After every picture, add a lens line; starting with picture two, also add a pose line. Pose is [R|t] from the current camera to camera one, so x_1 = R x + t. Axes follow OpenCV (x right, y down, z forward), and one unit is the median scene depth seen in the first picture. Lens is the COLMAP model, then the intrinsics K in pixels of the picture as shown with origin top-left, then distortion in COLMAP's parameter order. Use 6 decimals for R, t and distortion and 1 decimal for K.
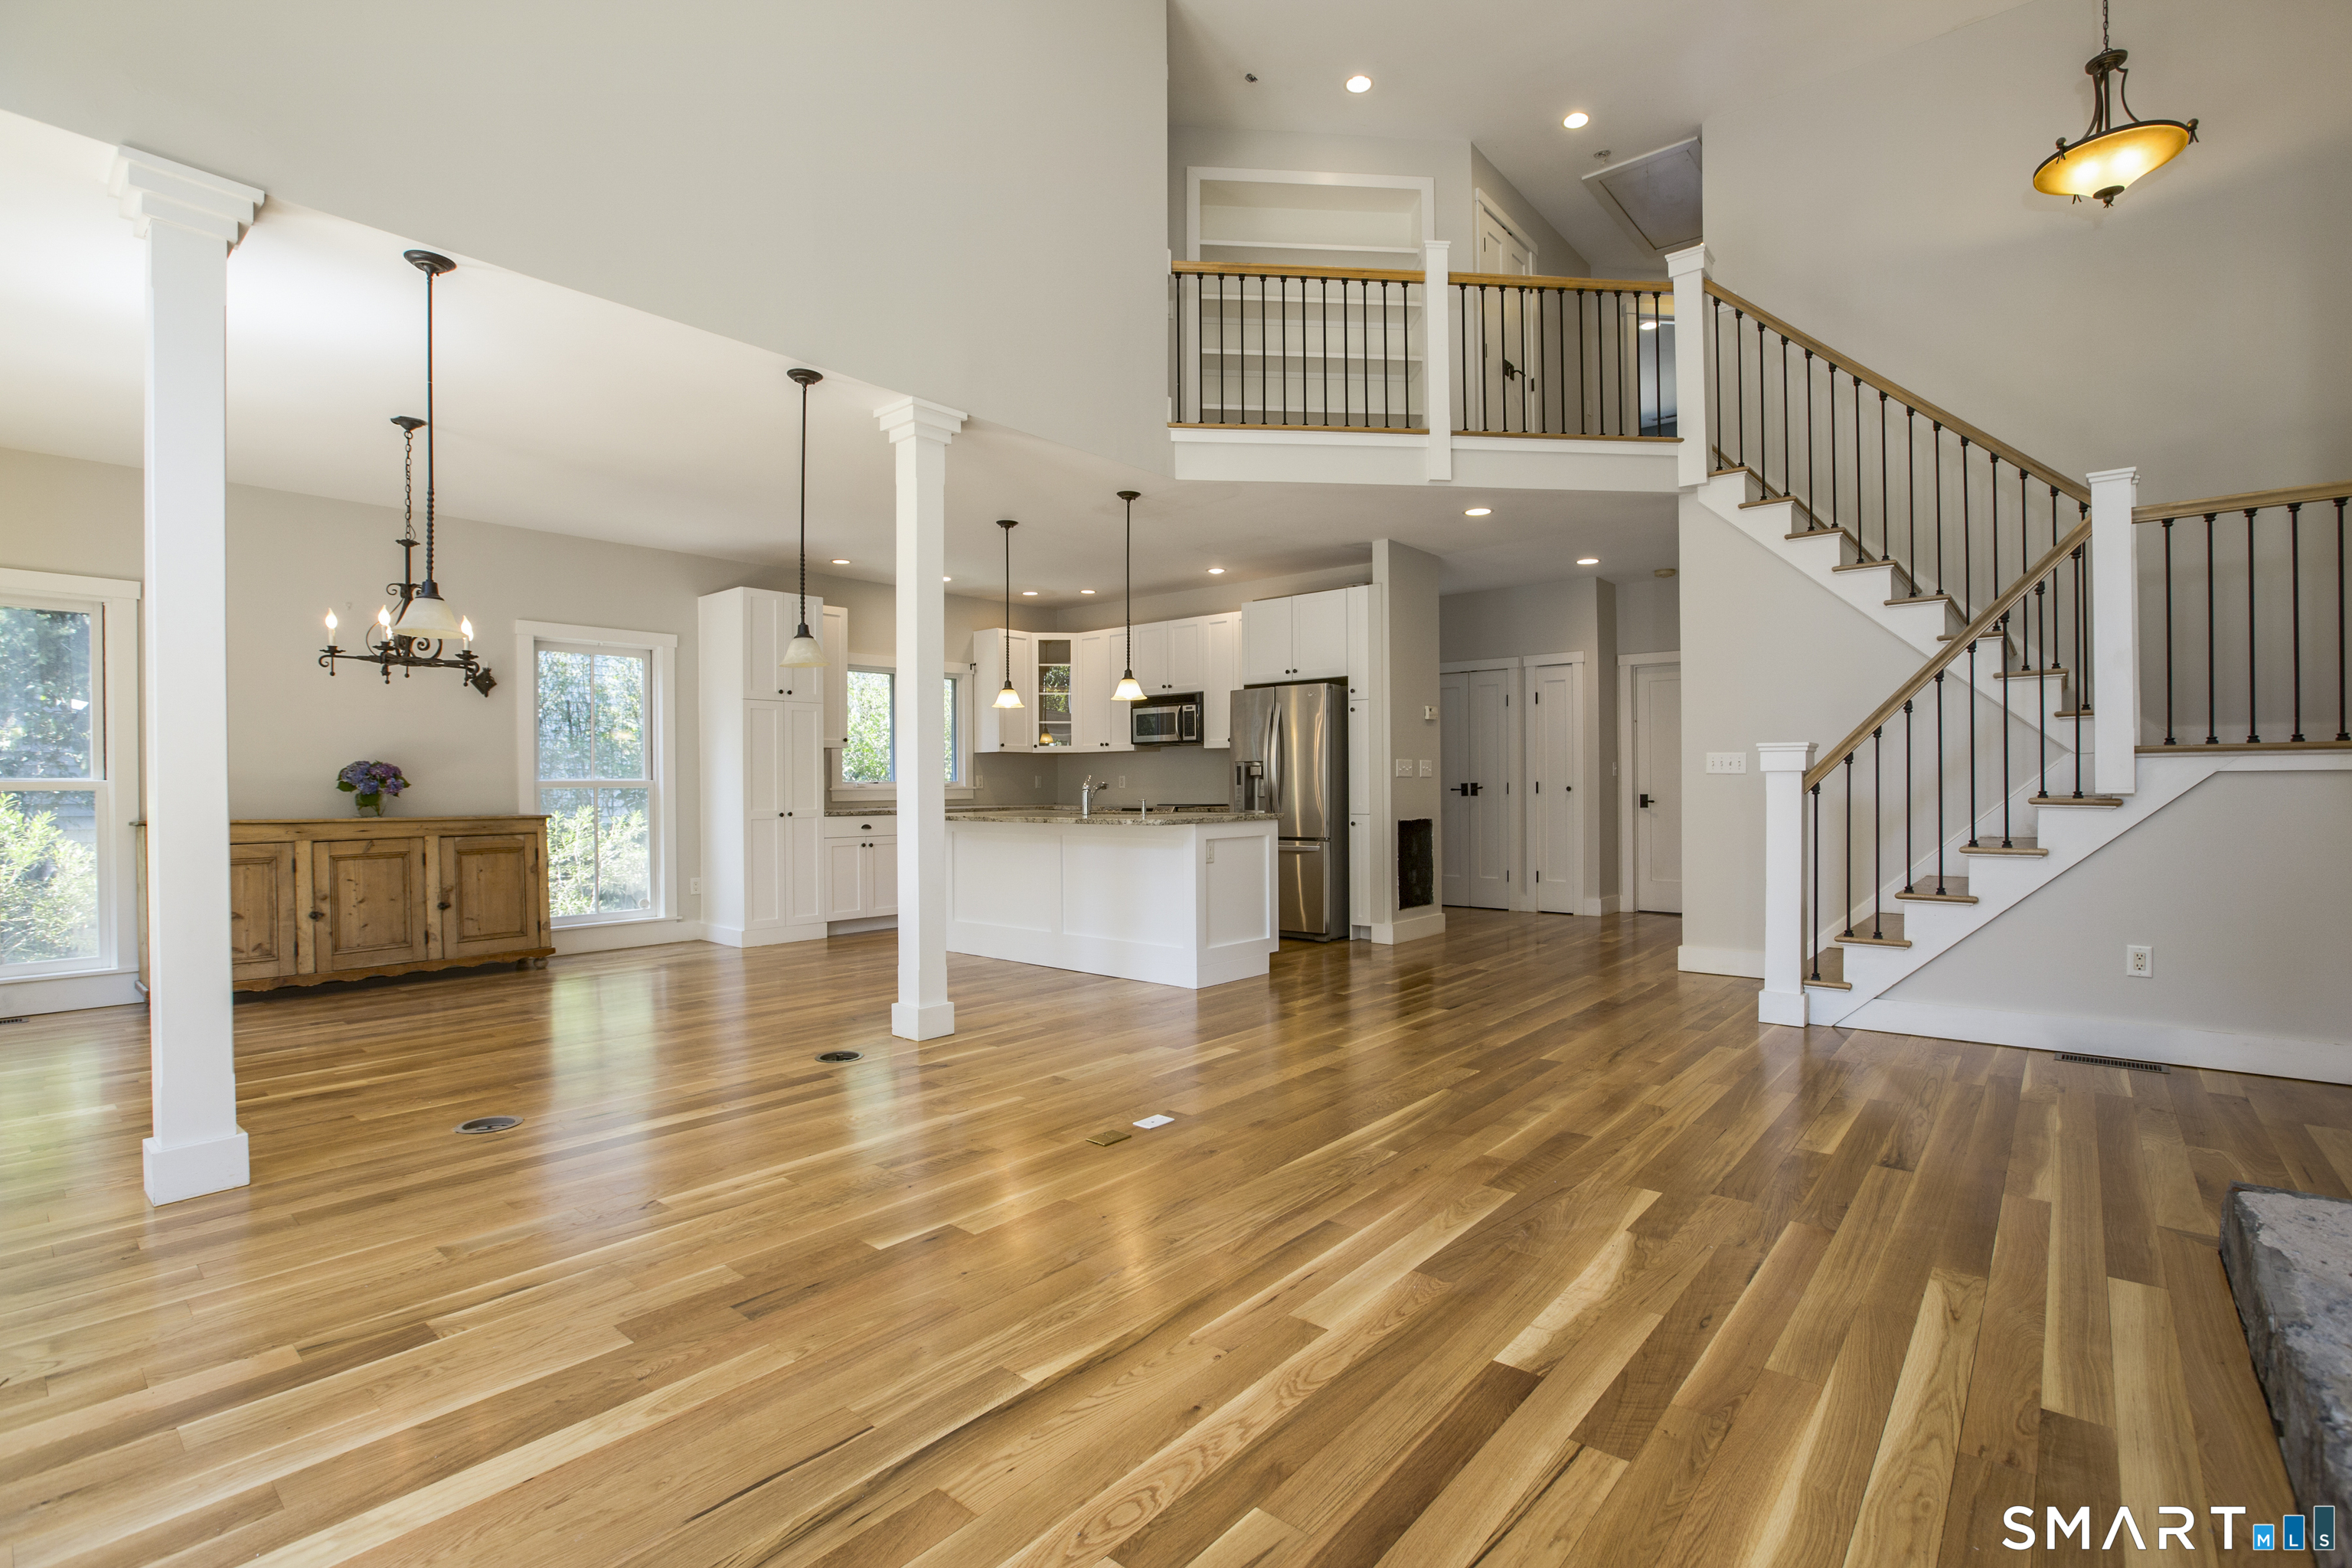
lens RADIAL K [[1077.6, 0, 1202.3], [0, 1077.6, 793.9], [0, 0, 1]] dist [-0.069735, 0.032970]
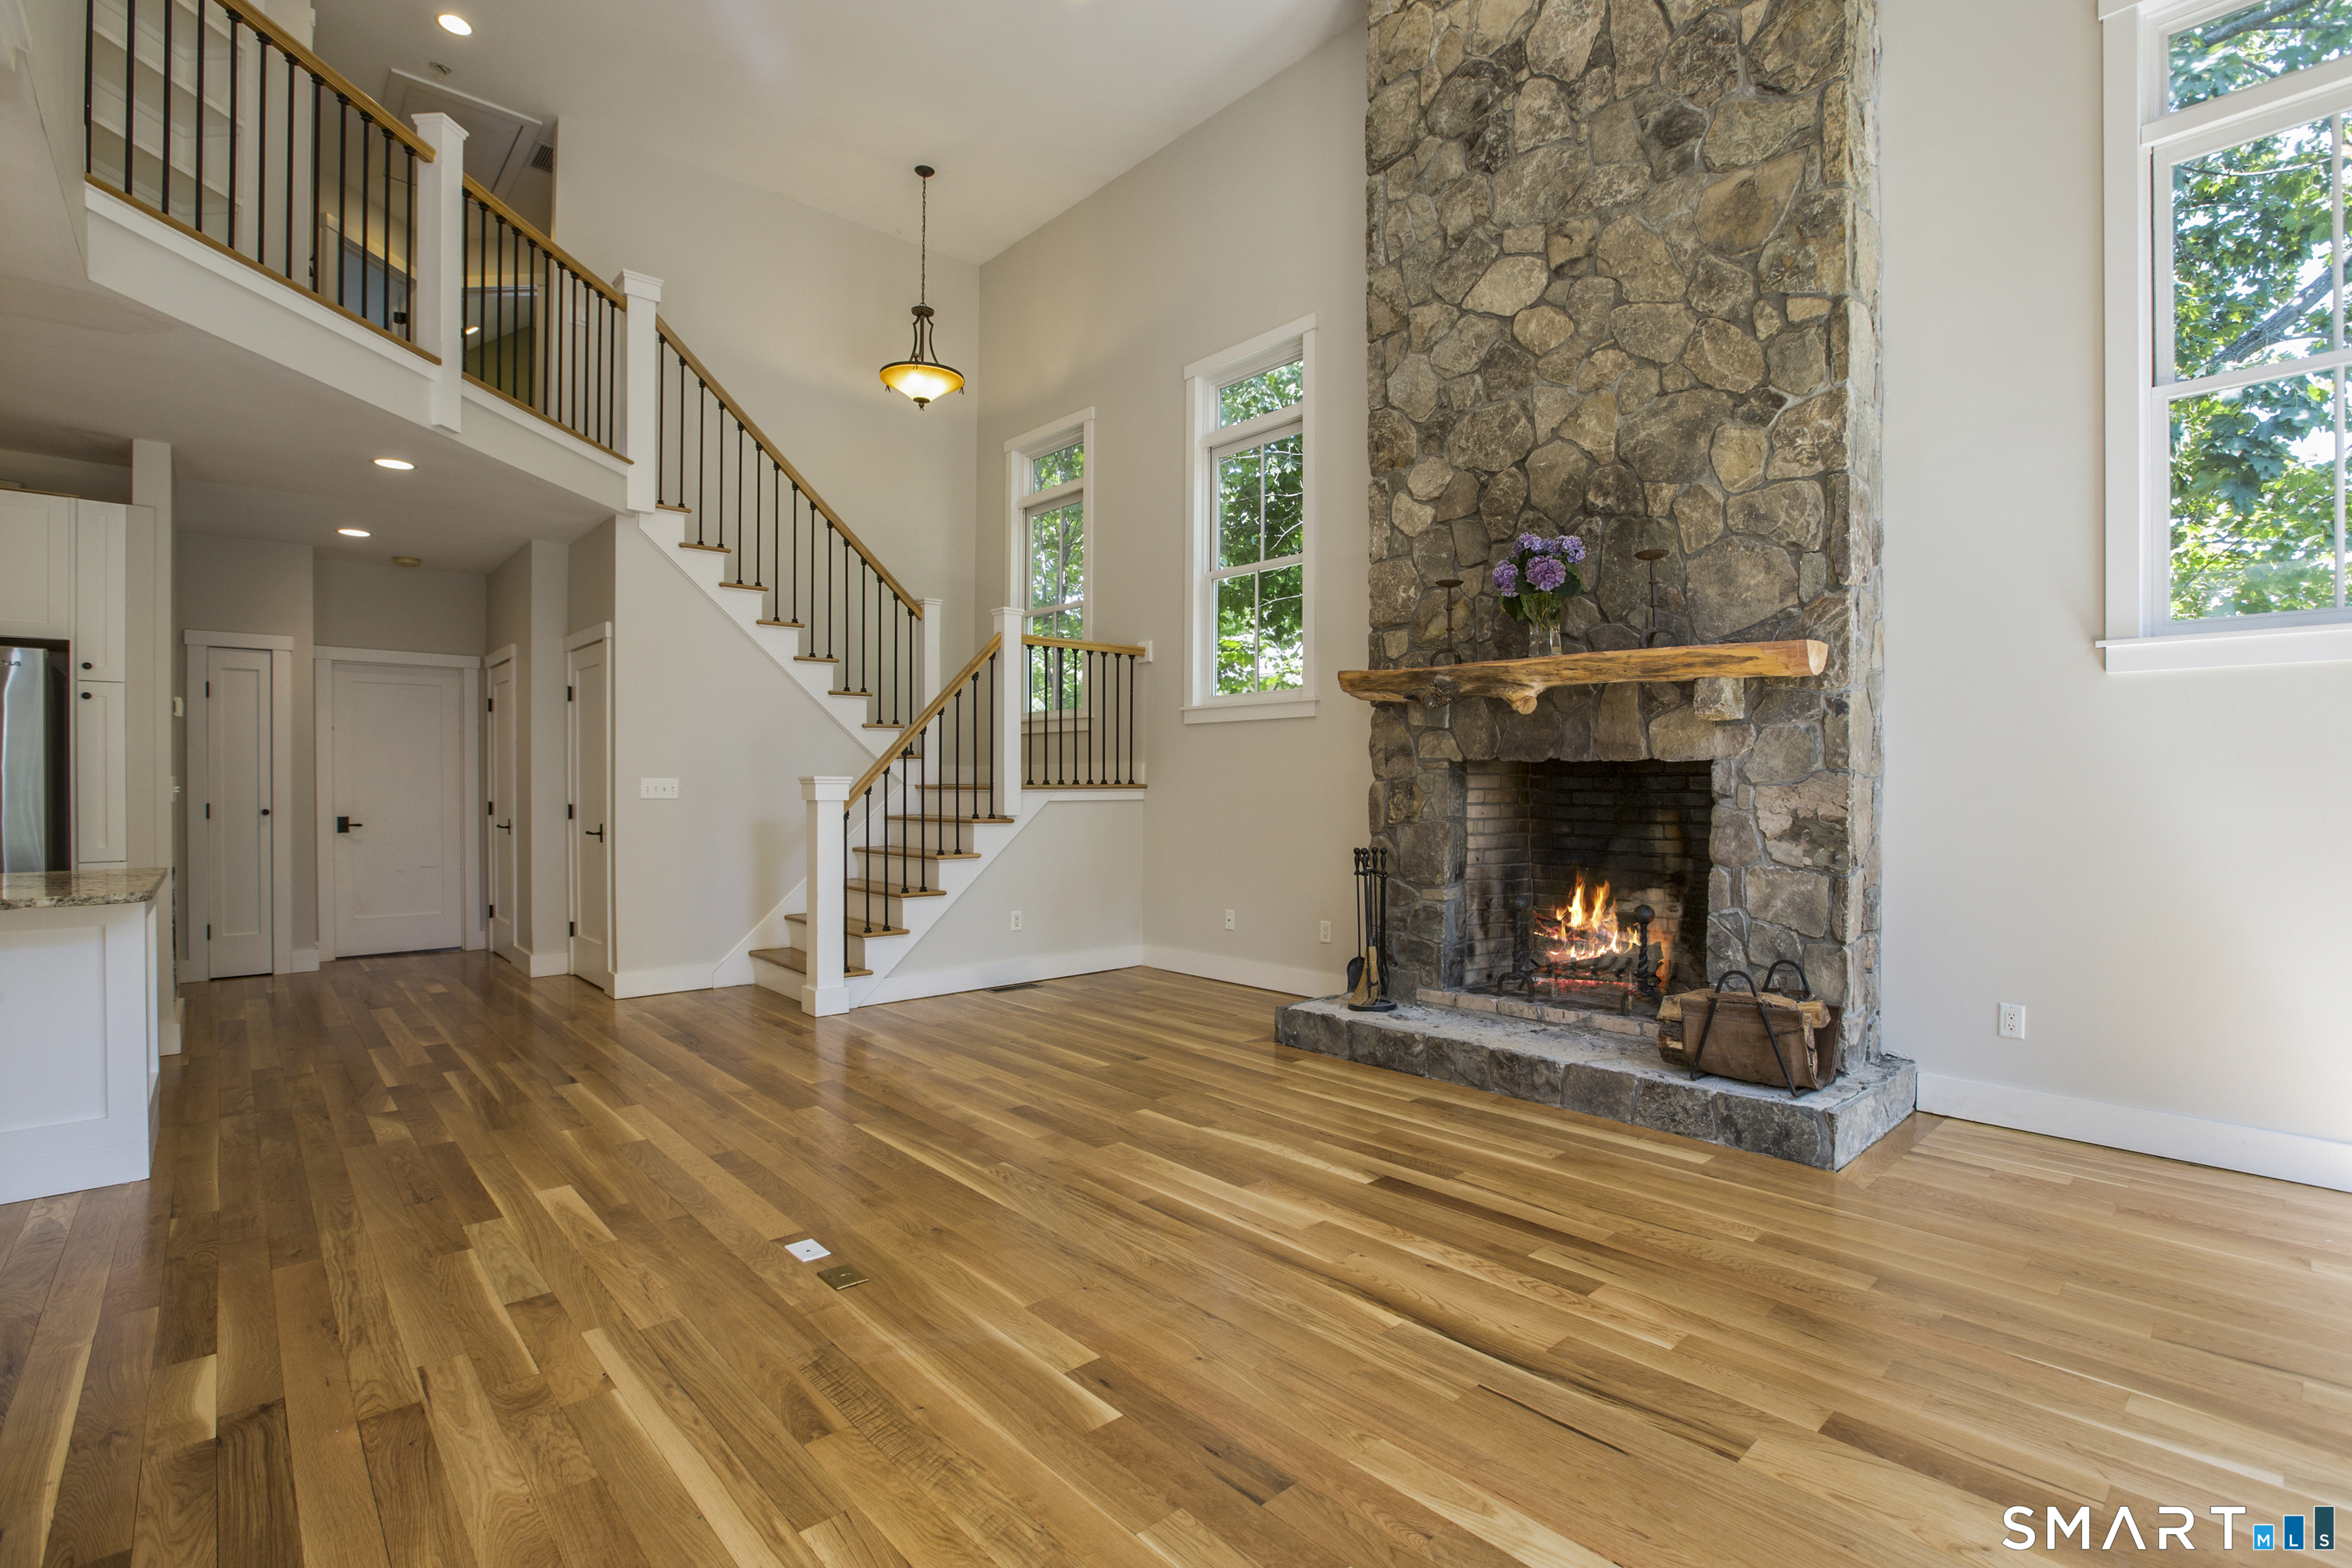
lens RADIAL K [[1077.6, 0, 1202.3], [0, 1077.6, 793.9], [0, 0, 1]] dist [-0.069735, 0.032970]
pose [[0.130070, -0.004143, 0.991496, -0.491254], [0.005890, 0.999977, 0.003406, -0.025903], [-0.991487, 0.005397, 0.130091, 0.365297]]
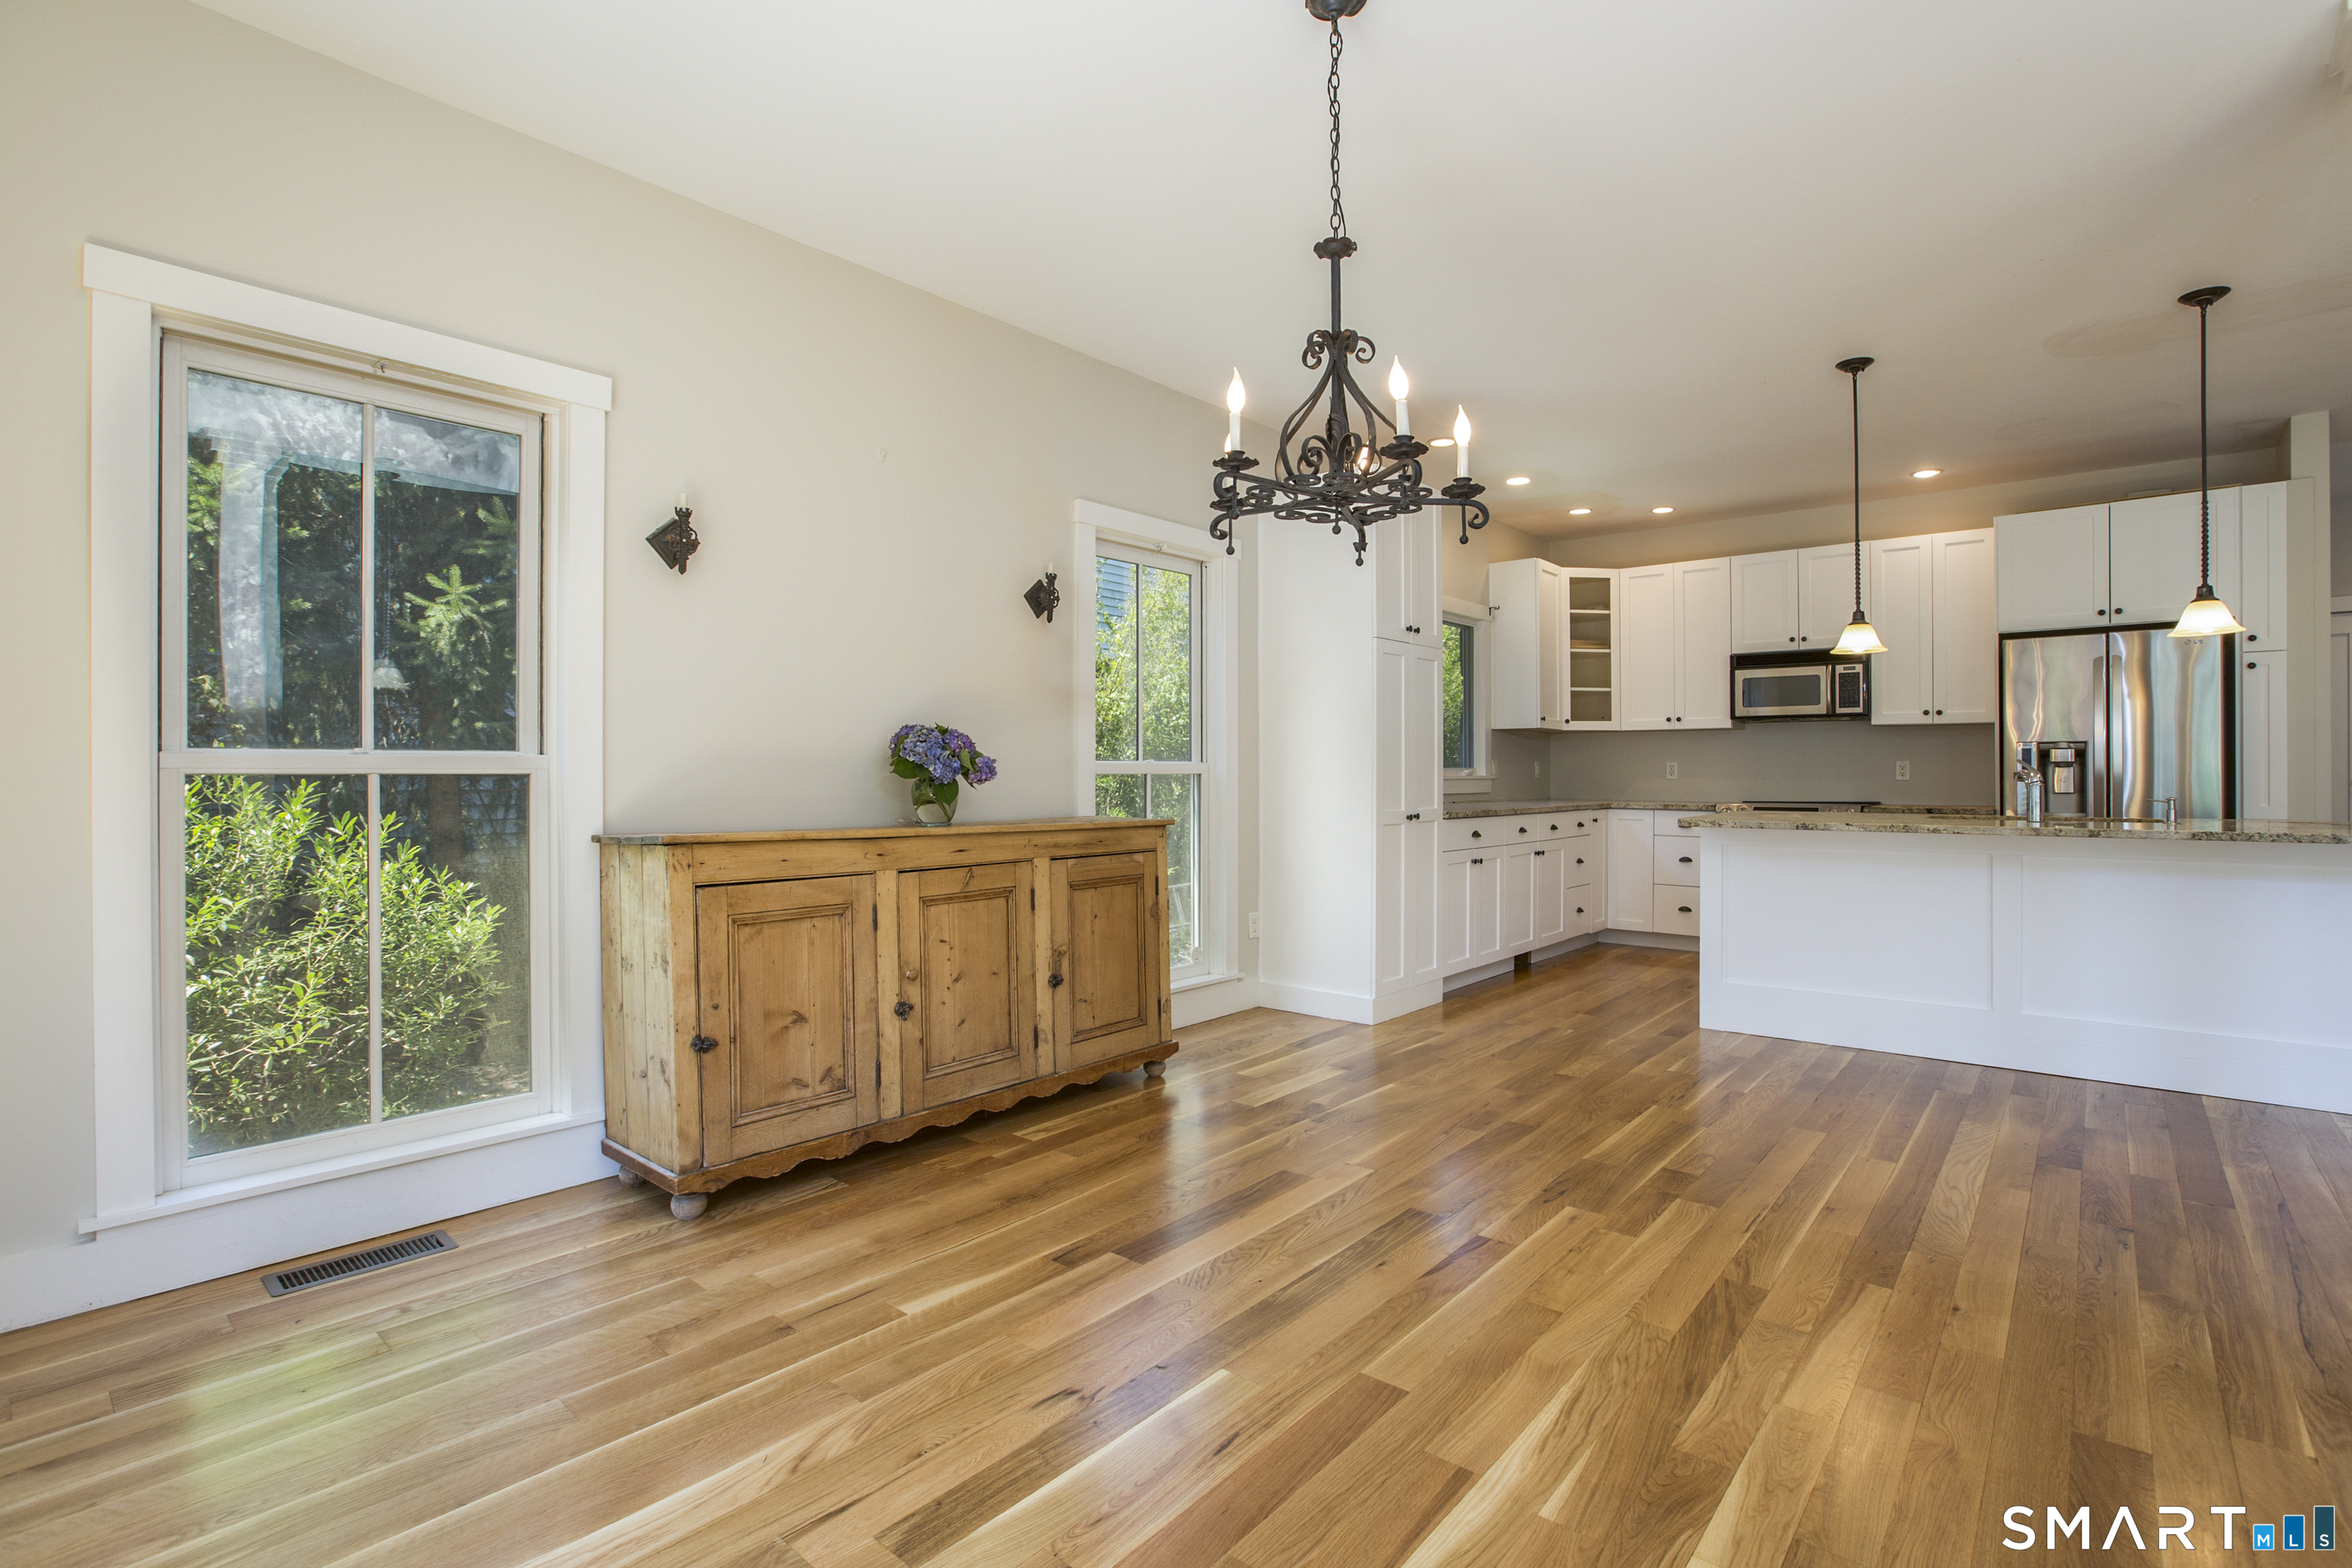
lens RADIAL K [[1085.3, 0, 1176.0], [0, 1085.3, 784.0], [0, 0, 1]] dist [-0.040440, 0.000464]
pose [[0.999776, 0.005373, -0.020494, -0.686491], [-0.005371, 0.999986, 0.000135, -0.000544], [0.020494, -0.000025, 0.999790, 0.436576]]
